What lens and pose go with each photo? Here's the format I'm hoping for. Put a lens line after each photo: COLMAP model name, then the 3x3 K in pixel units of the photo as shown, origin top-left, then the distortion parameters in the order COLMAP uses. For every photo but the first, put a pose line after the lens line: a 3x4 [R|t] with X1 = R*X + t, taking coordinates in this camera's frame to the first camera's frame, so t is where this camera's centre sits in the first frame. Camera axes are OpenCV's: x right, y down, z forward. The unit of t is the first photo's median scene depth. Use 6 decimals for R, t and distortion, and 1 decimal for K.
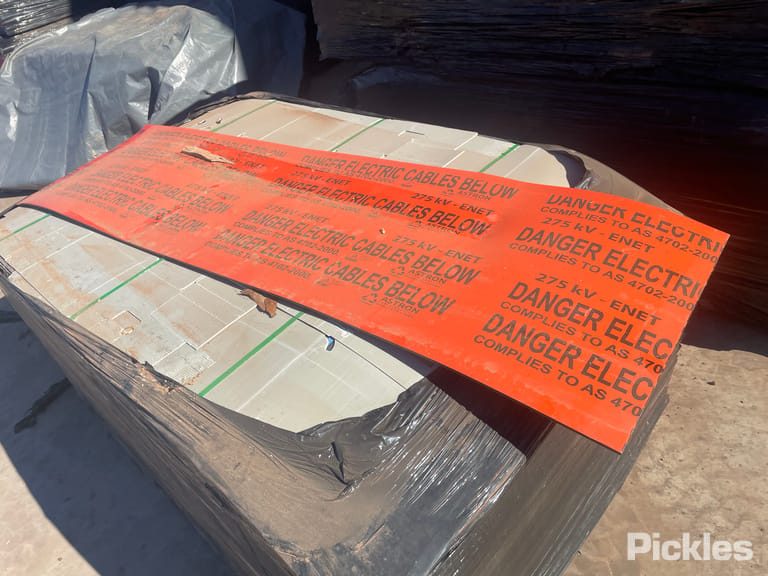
lens RADIAL K [[582.6, 0, 385.8], [0, 582.6, 290.9], [0, 0, 1]] dist [0.063171, -0.089153]
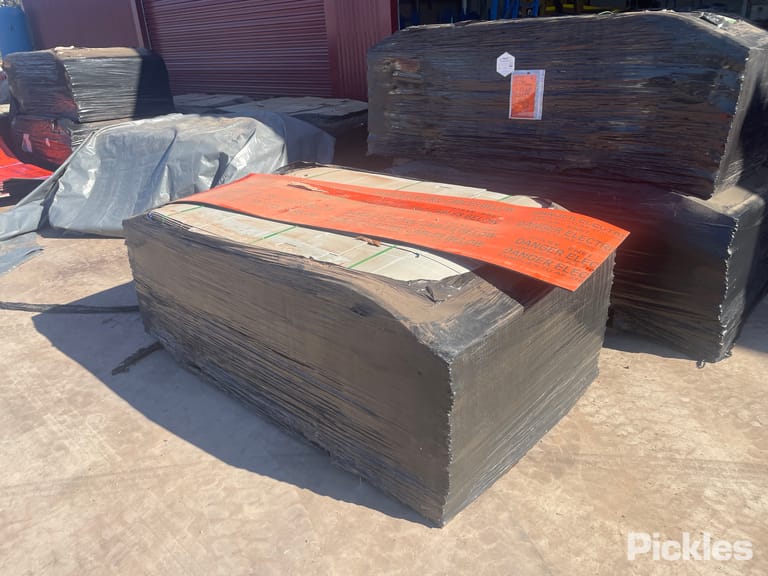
lens RADIAL K [[582.6, 0, 379.6], [0, 582.6, 283.5], [0, 0, 1]] dist [0.063171, -0.089153]
pose [[0.990262, 0.124256, 0.062787, -0.194893], [-0.104078, 0.960278, -0.258908, 0.408406], [-0.092464, 0.249852, 0.963859, -0.446213]]
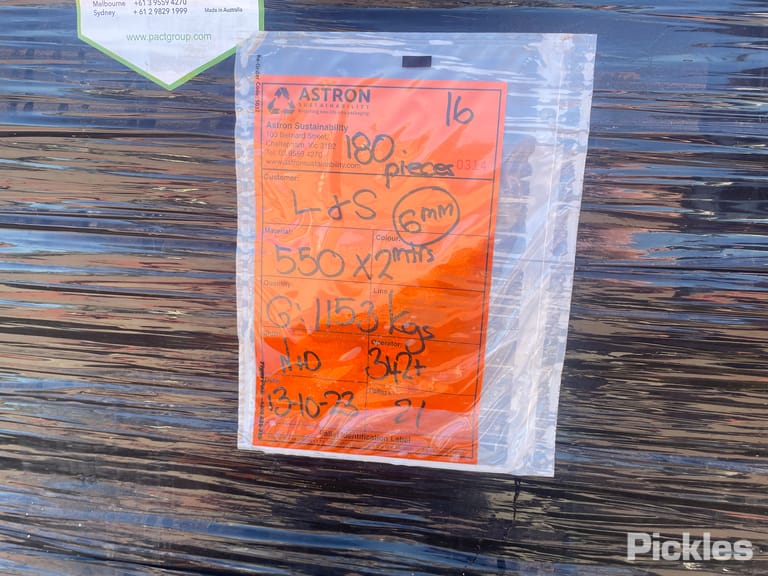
lens RADIAL K [[582.6, 0, 385.1], [0, 582.6, 289.3], [0, 0, 1]] dist [0.063171, -0.089153]
pose [[0.785171, 0.110143, 0.609406, 0.139957], [0.205473, 0.881977, -0.424143, -0.485395], [-0.584198, 0.458241, 0.669871, 0.856775]]
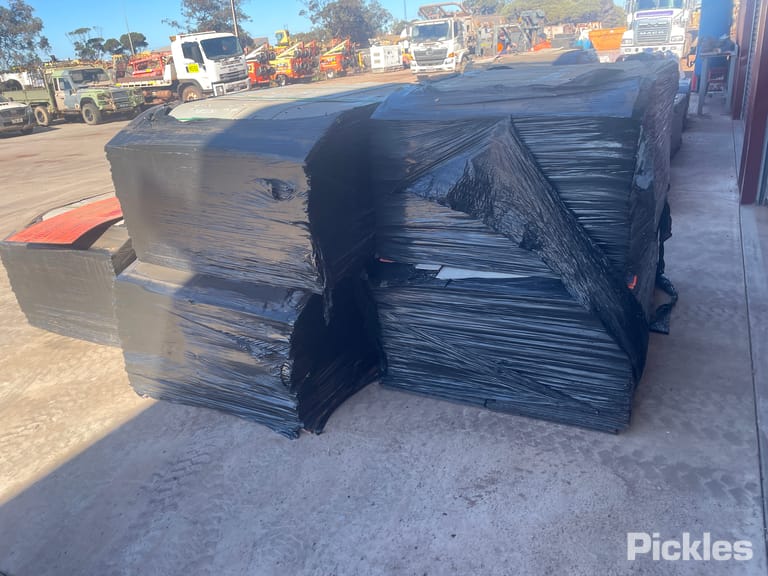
lens RADIAL K [[582.6, 0, 382.0], [0, 582.6, 287.8], [0, 0, 1]] dist [0.063171, -0.089153]
pose [[0.266331, 0.512053, -0.816621, 2.323069], [-0.570078, 0.766836, 0.294913, -1.110484], [0.777225, 0.386993, 0.496142, 0.545138]]
